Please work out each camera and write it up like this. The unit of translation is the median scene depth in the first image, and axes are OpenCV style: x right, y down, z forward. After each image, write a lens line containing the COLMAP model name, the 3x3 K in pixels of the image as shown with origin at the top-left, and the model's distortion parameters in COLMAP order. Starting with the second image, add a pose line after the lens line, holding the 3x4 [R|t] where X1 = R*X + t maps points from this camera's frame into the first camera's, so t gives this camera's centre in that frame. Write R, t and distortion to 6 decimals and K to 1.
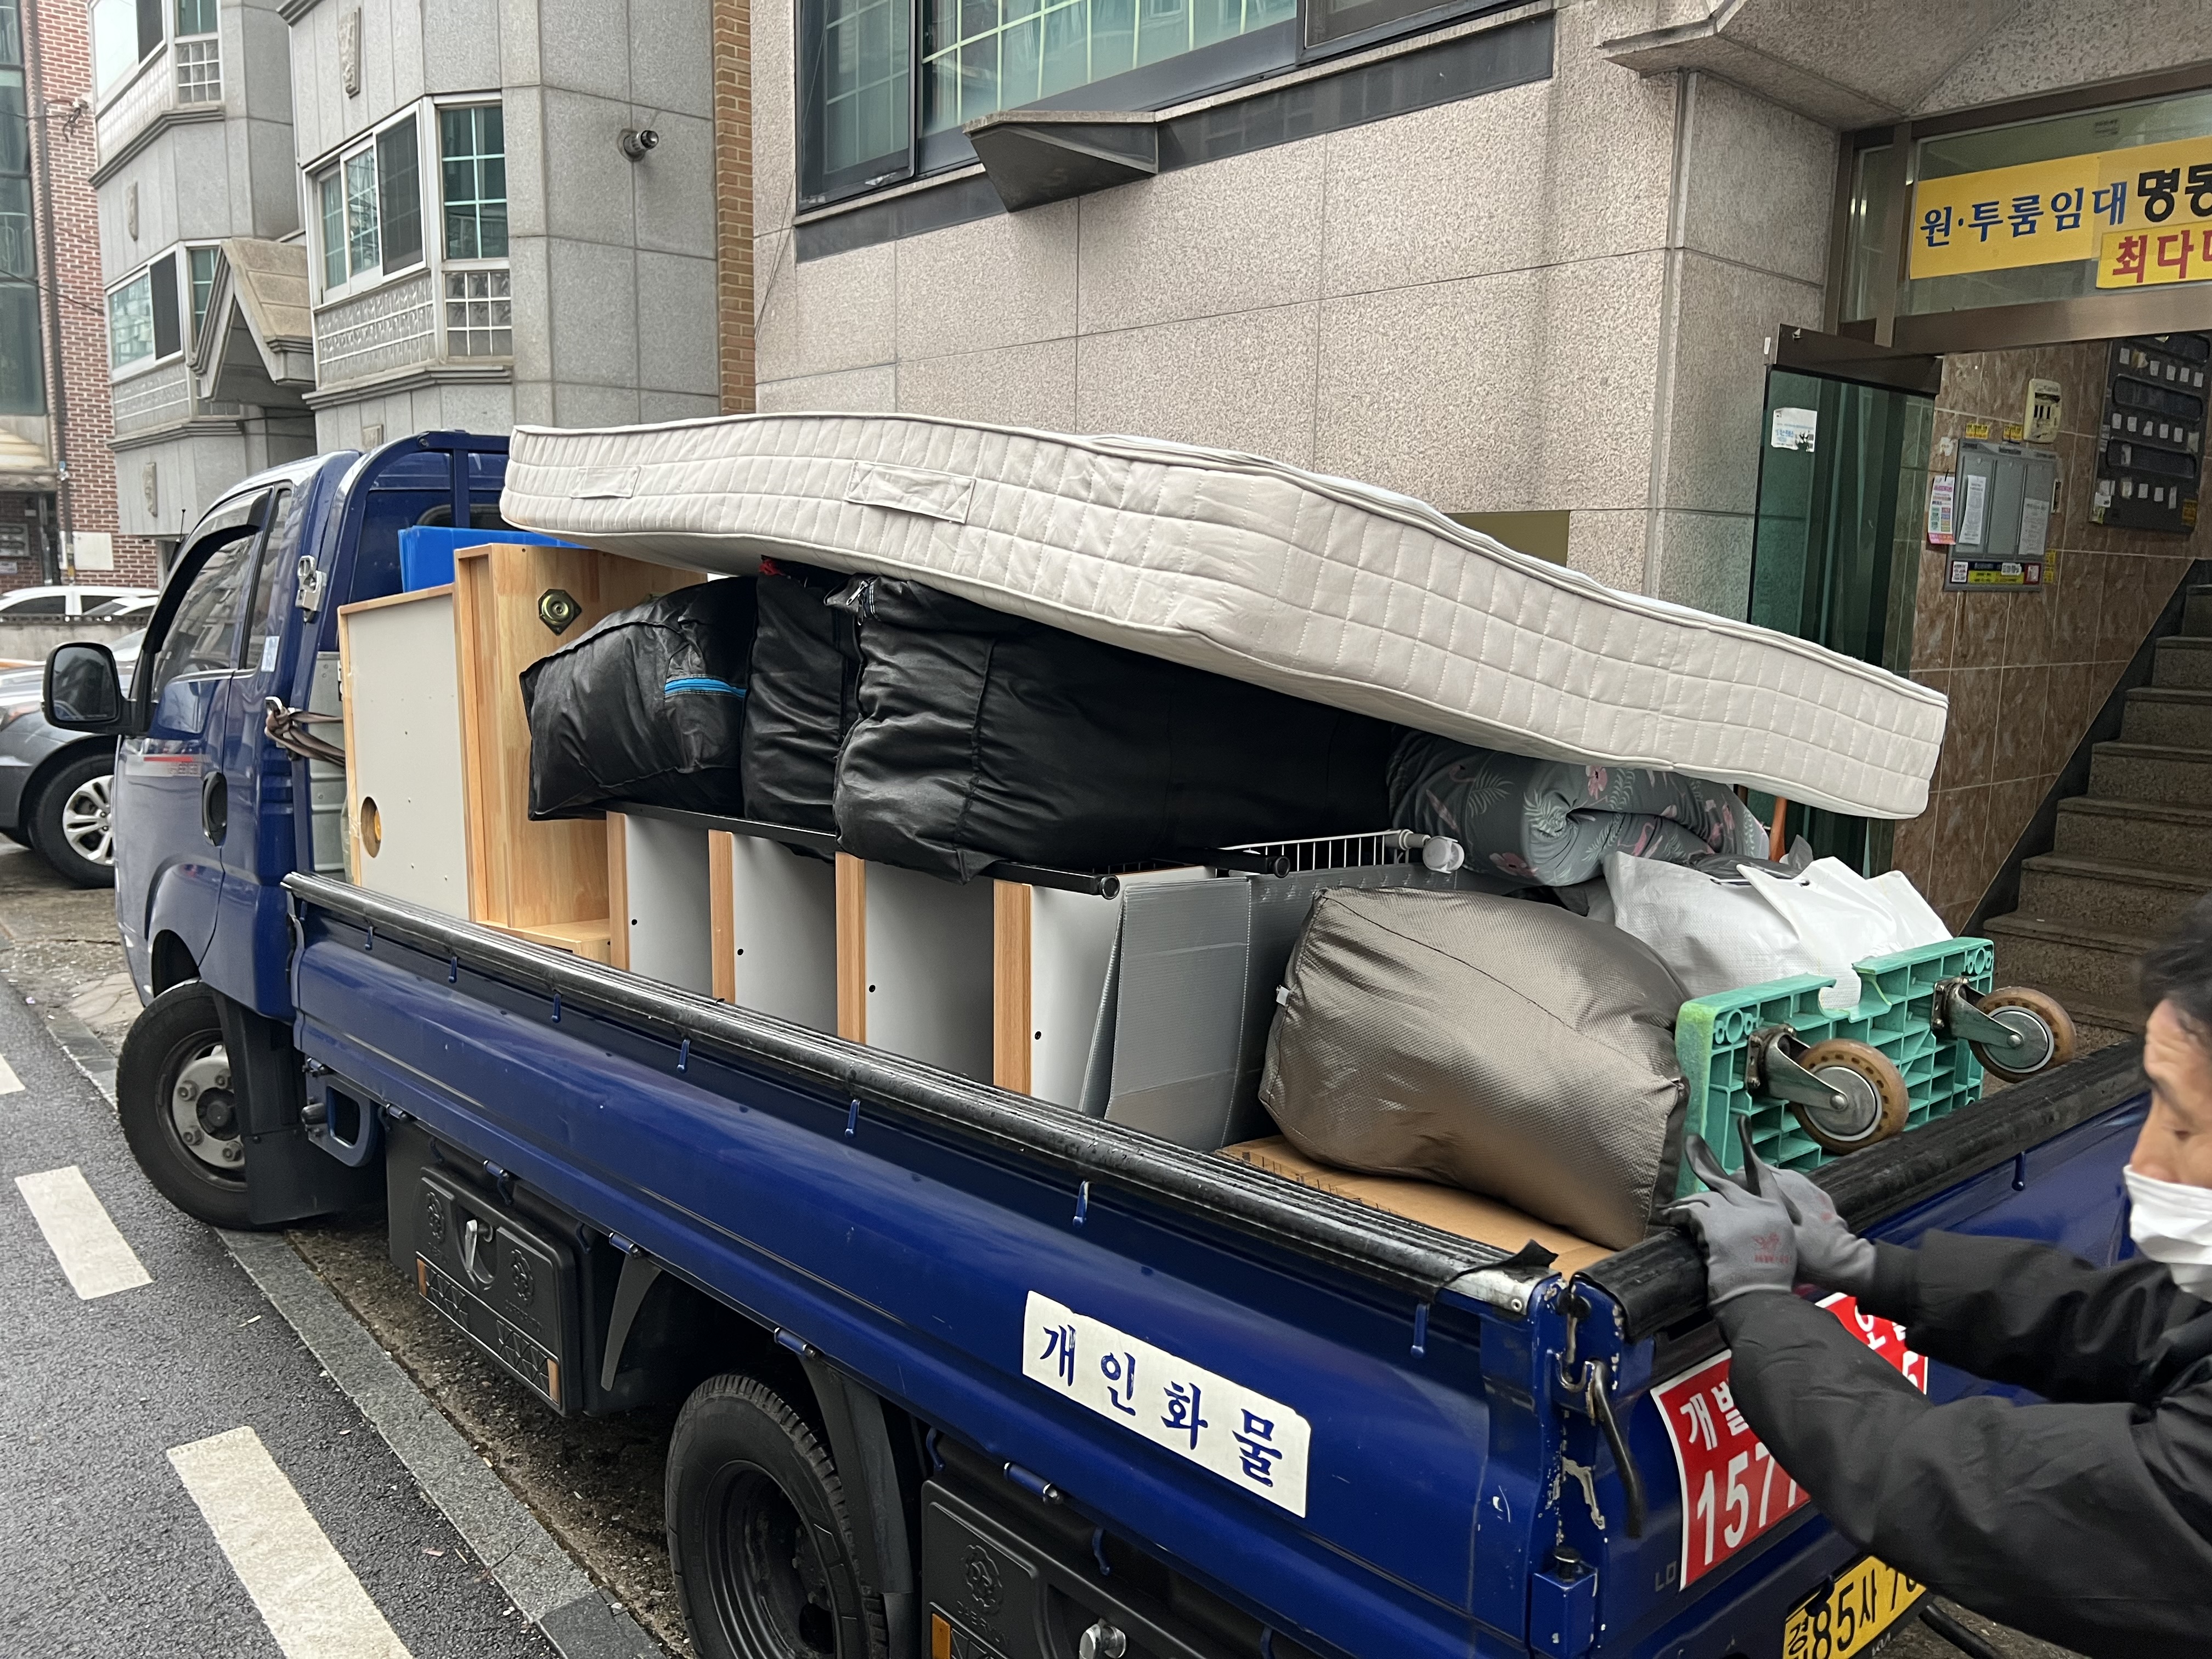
lens RADIAL K [[1654.2, 0, 1140.3], [0, 1654.2, 827.3], [0, 0, 1]] dist [0.007285, 0.002600]
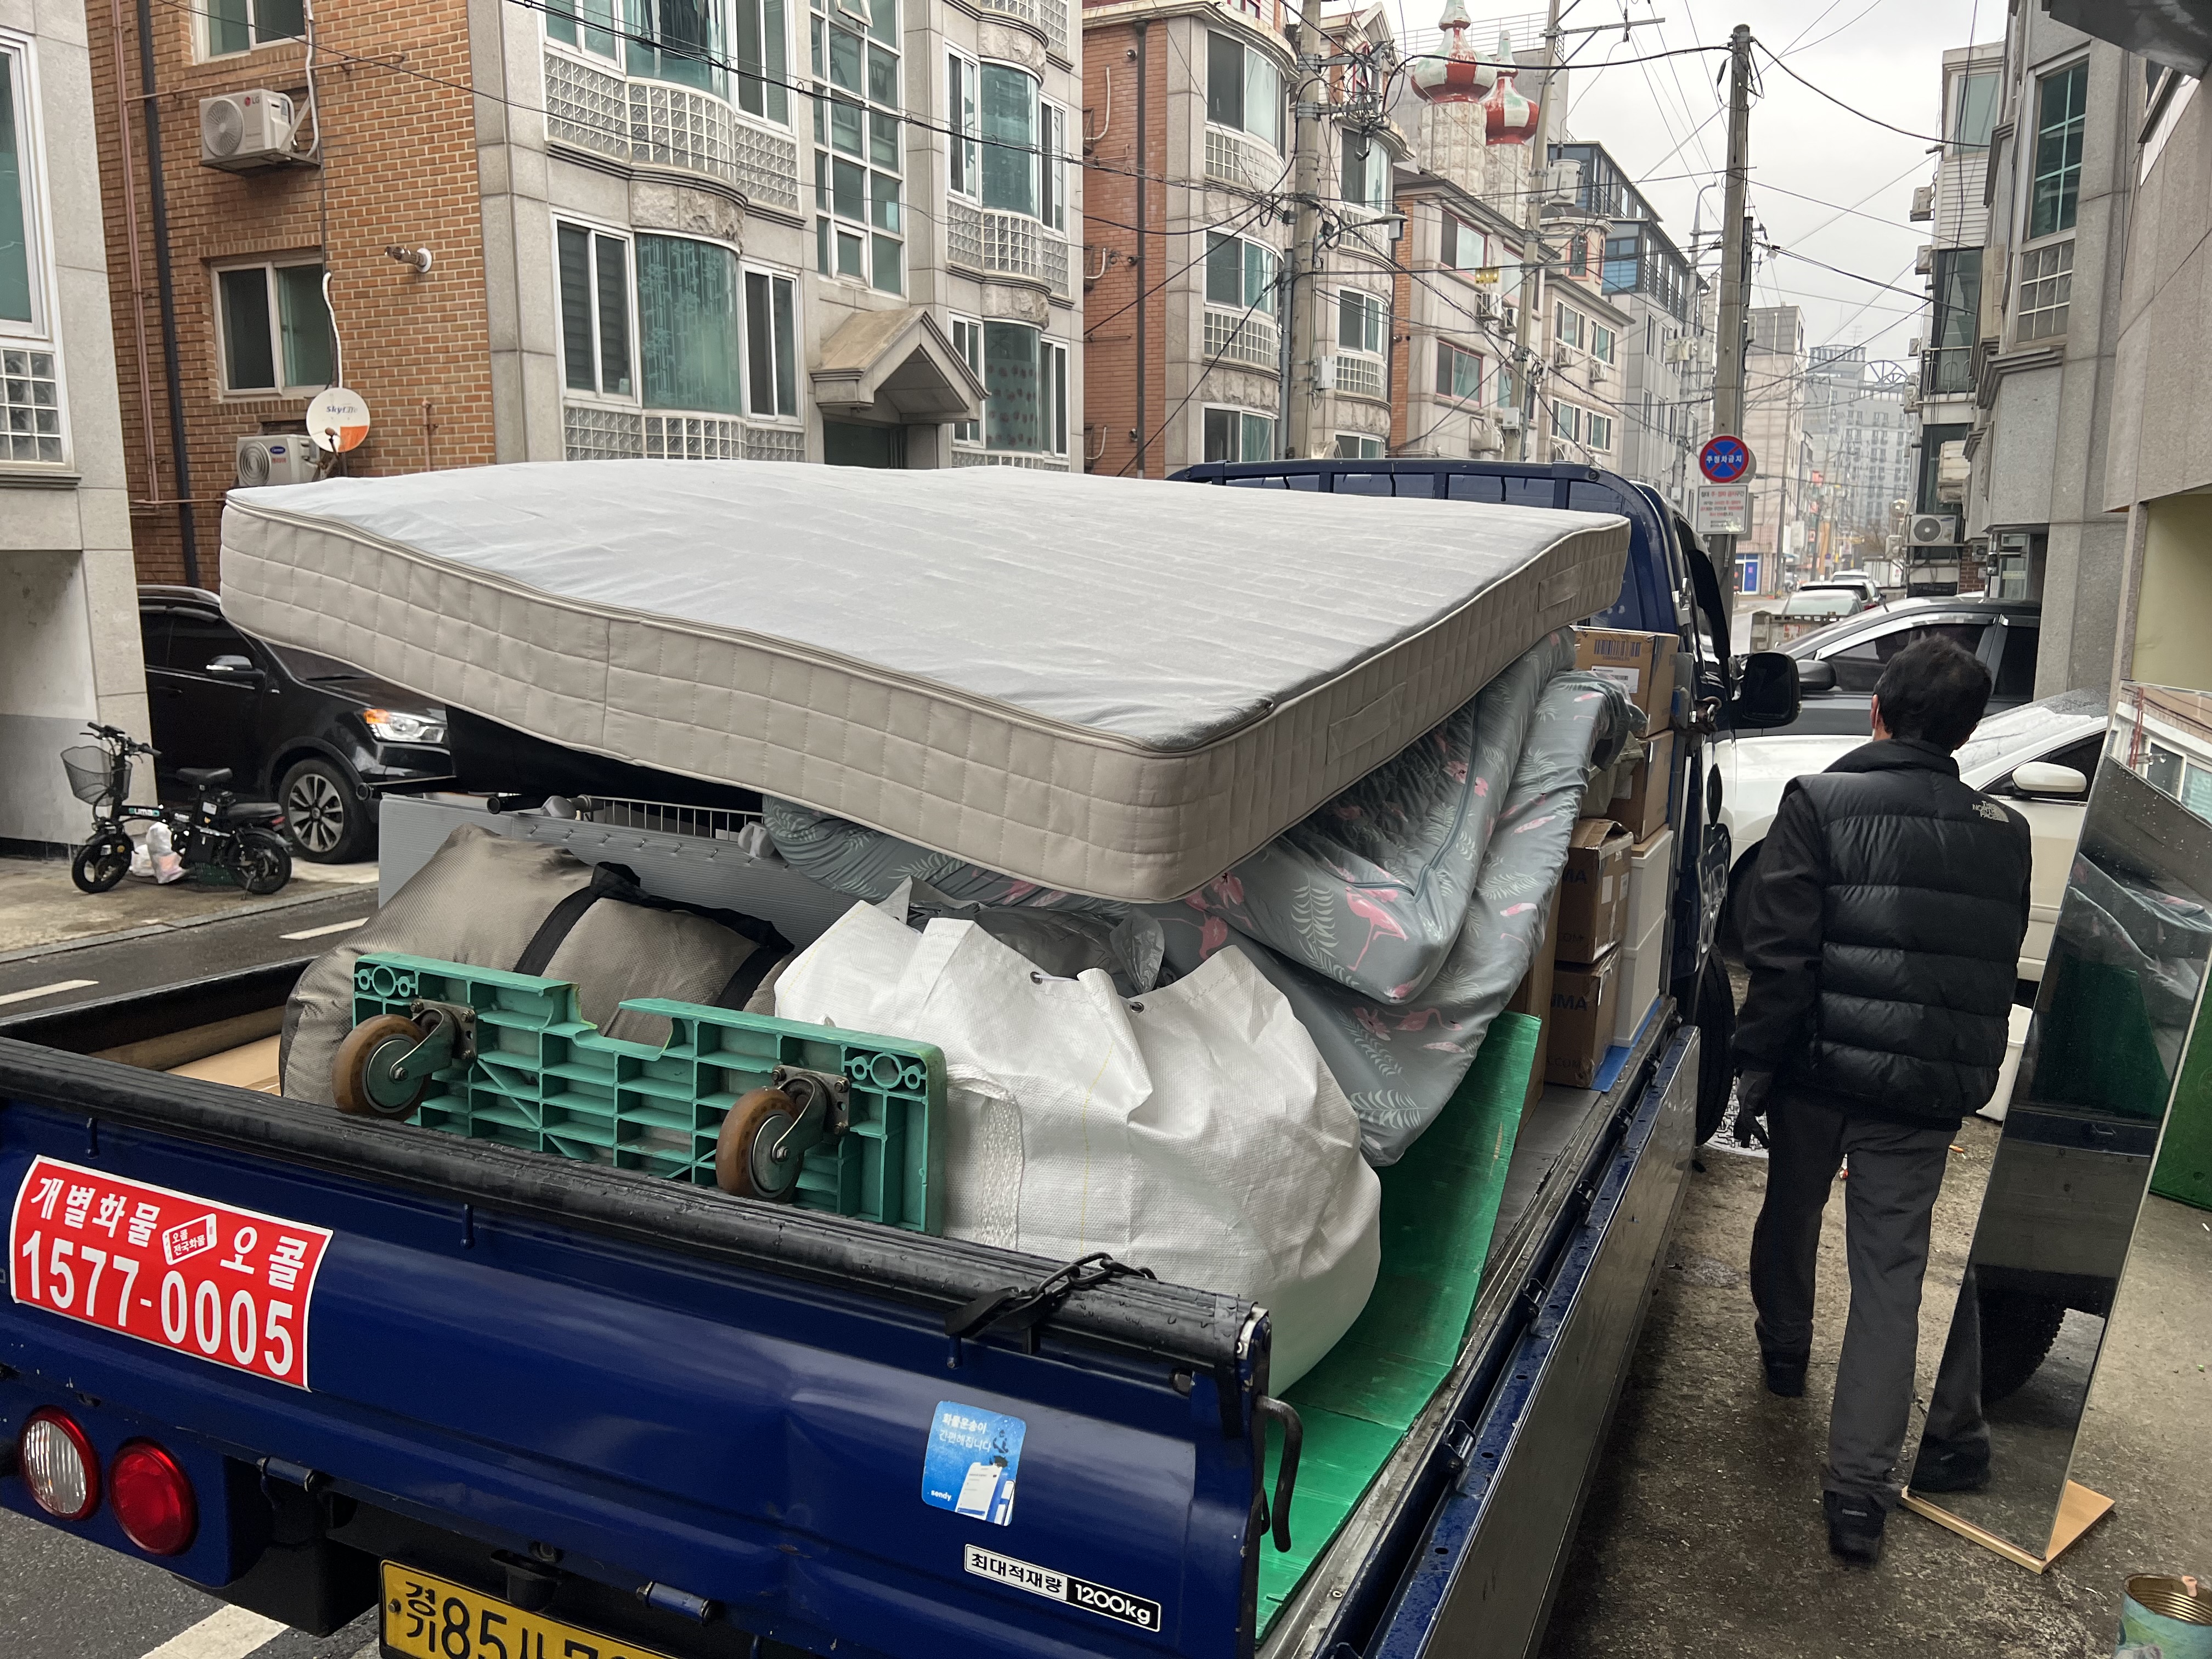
lens RADIAL K [[1654.2, 0, 1140.3], [0, 1654.2, 827.3], [0, 0, 1]] dist [0.007285, 0.002600]
pose [[0.409959, 0.128788, -0.902966, 1.471781], [-0.130048, 0.988120, 0.081890, -0.129038], [0.902785, 0.083858, 0.421837, 0.941203]]
